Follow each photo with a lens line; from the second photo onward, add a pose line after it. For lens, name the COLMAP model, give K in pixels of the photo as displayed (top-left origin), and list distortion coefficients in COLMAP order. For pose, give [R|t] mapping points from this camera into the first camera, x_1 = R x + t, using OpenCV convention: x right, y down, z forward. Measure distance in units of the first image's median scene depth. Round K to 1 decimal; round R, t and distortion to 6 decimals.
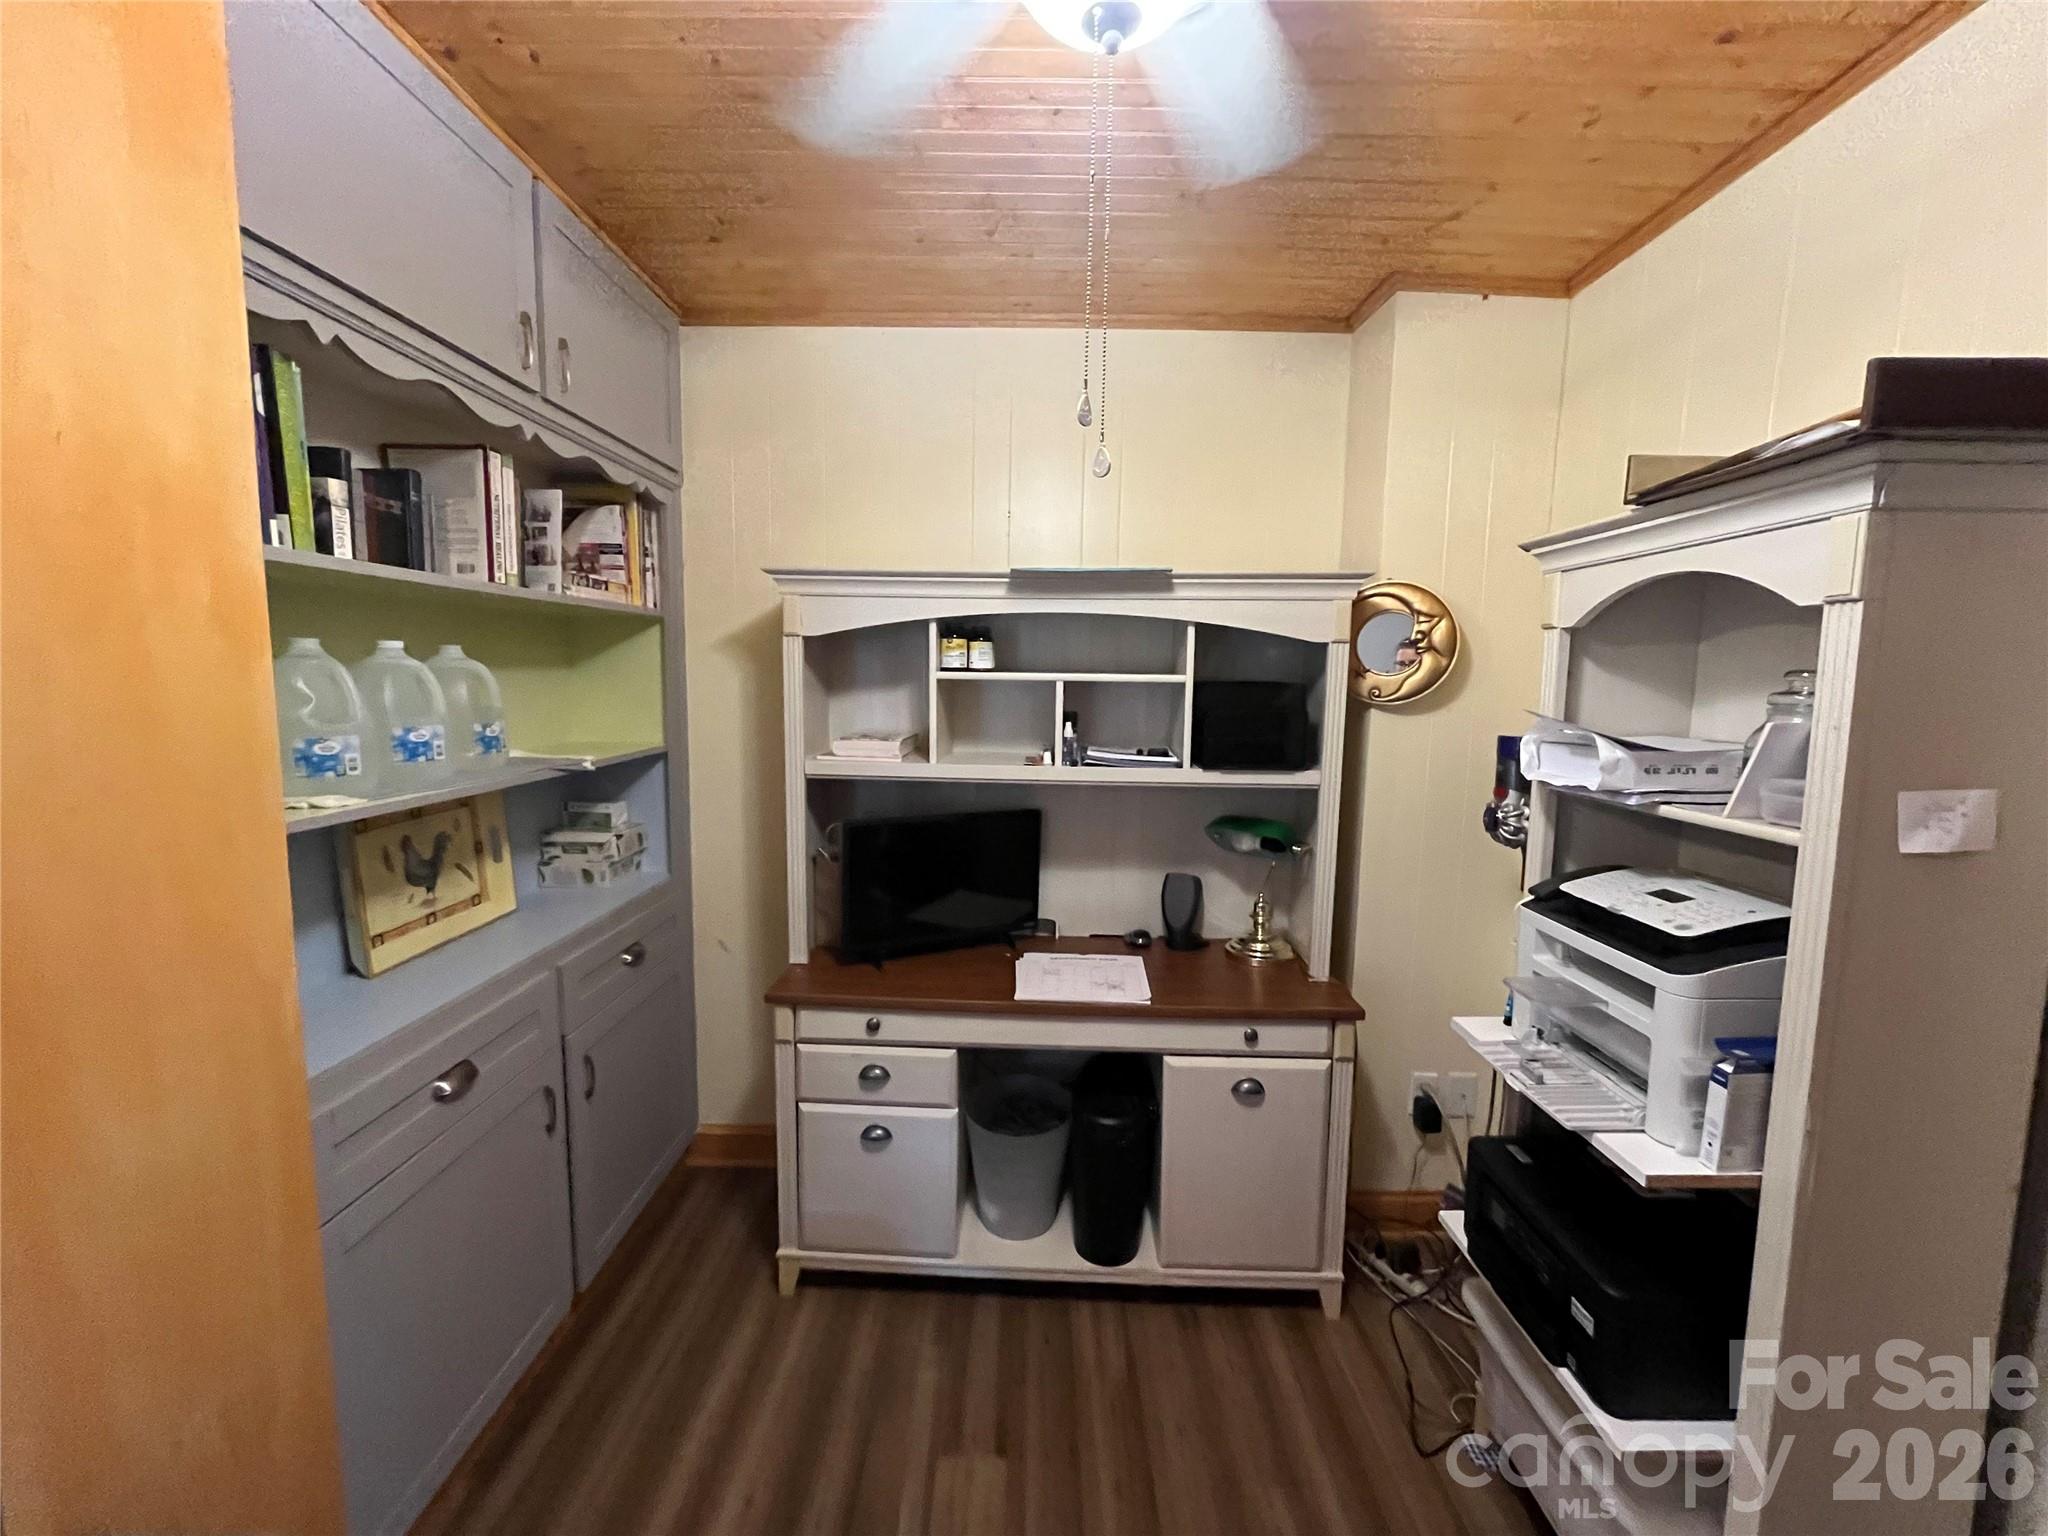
lens RADIAL K [[828.1, 0, 1019.2], [0, 828.1, 764.7], [0, 0, 1]] dist [-0.001683, -0.000269]
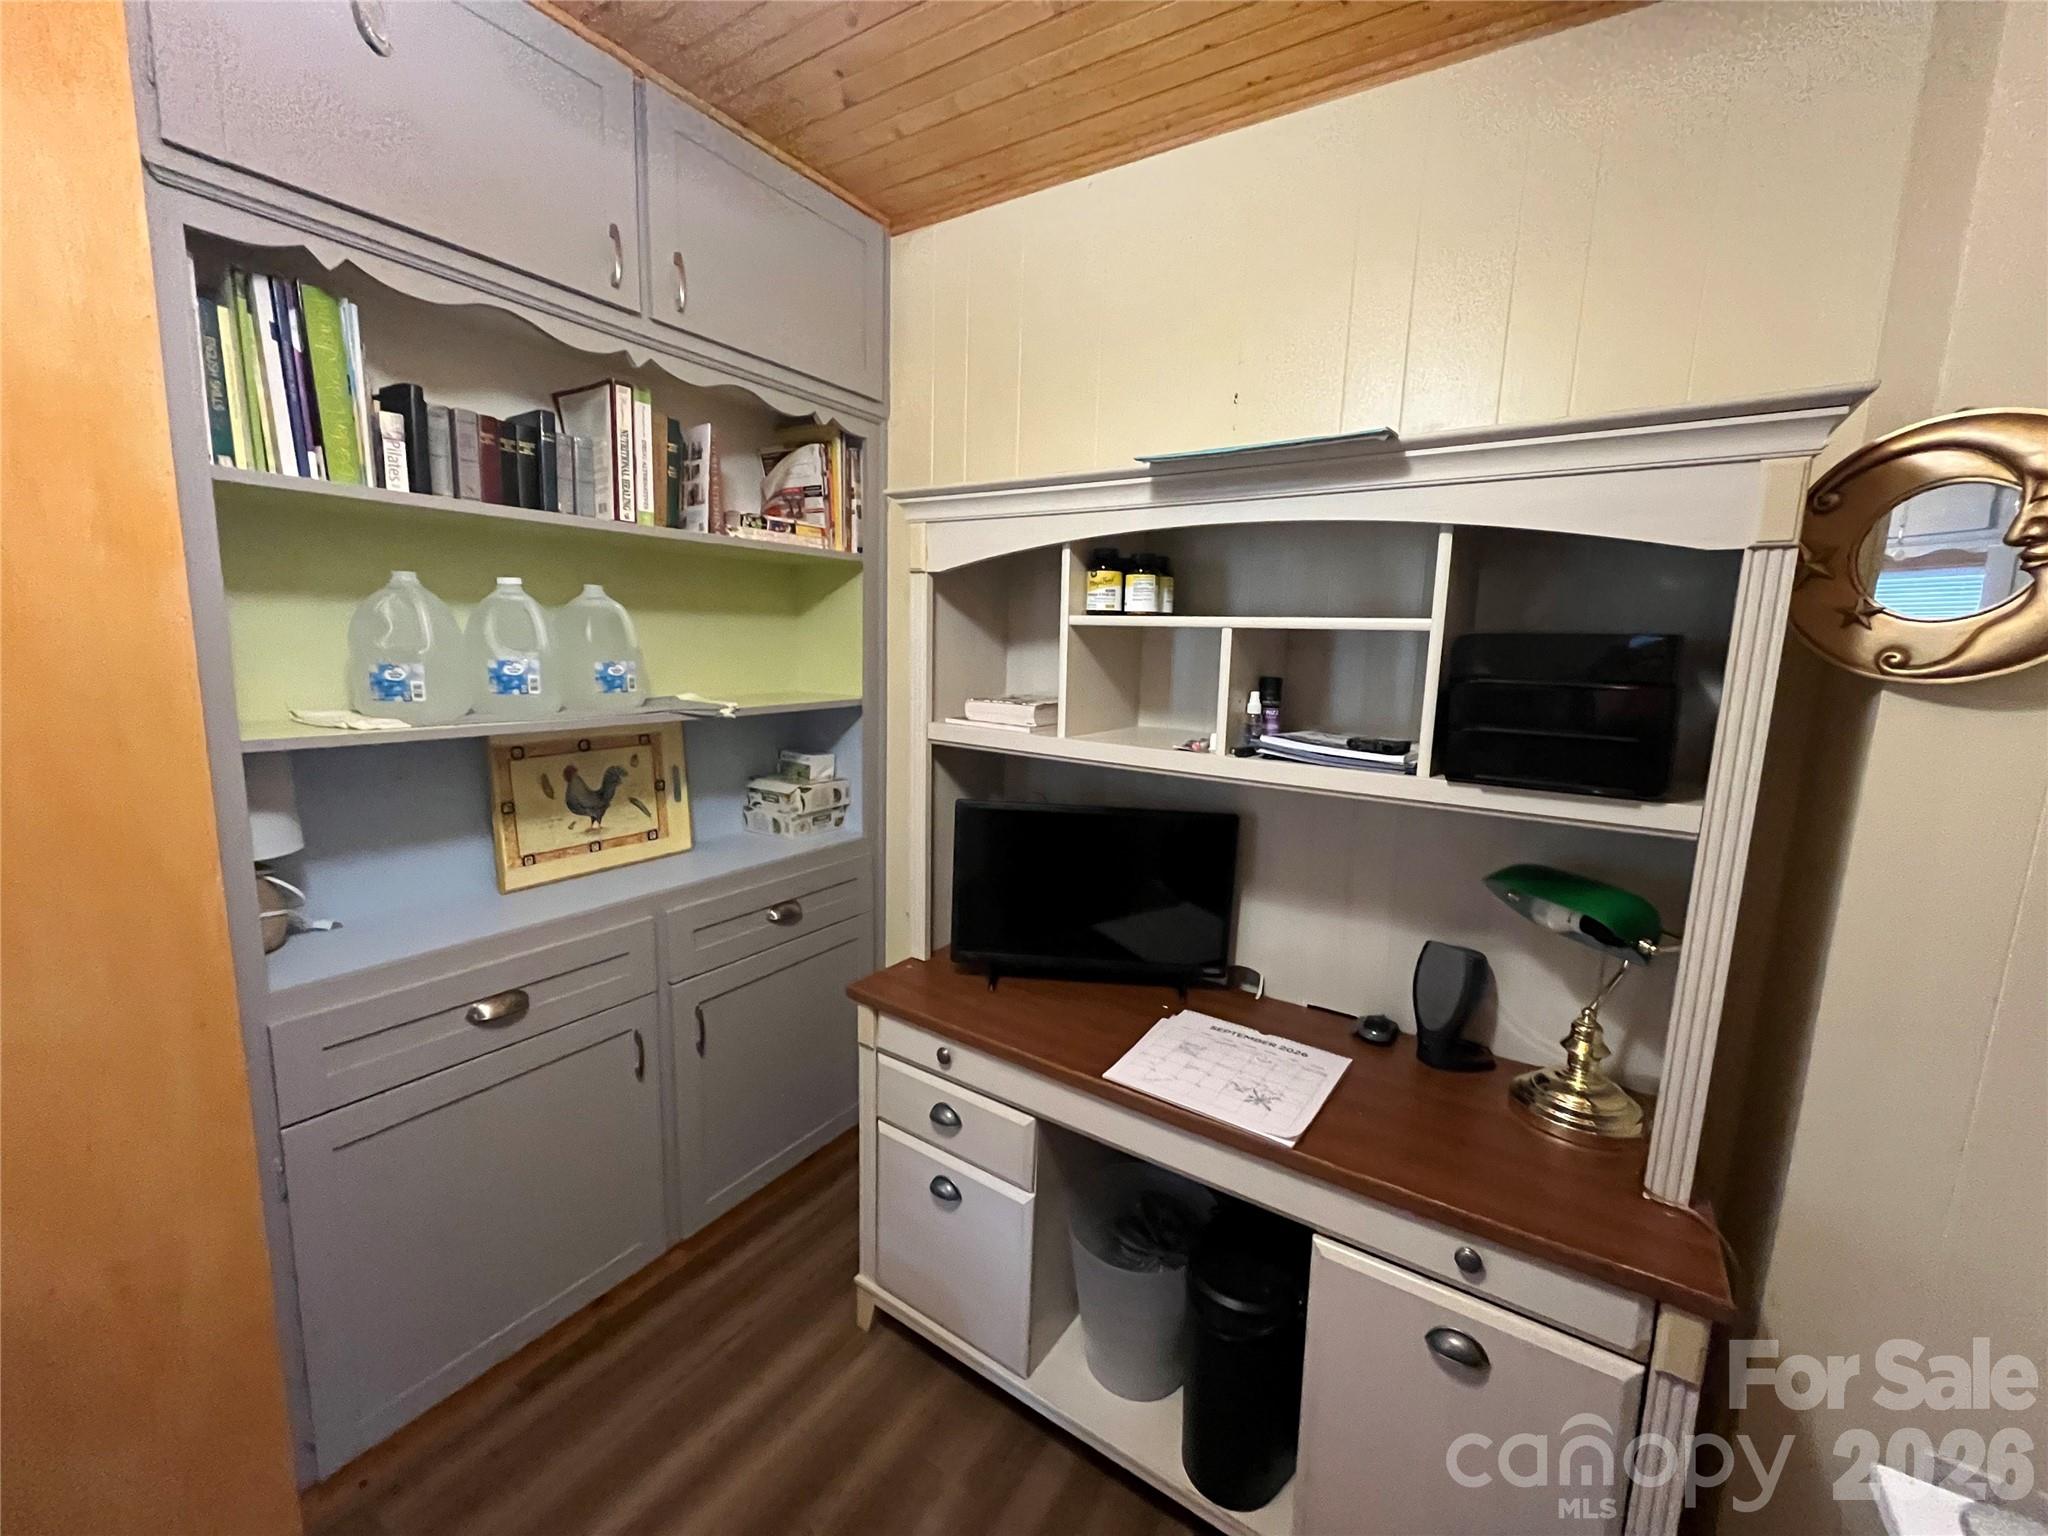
lens RADIAL K [[828.1, 0, 1025.7], [0, 828.1, 765.3], [0, 0, 1]] dist [-0.001683, -0.000269]
pose [[0.845543, 0.090780, -0.526133, 0.278235], [-0.075682, 0.995867, 0.050202, -0.012184], [0.528516, -0.002629, 0.848919, 0.351268]]
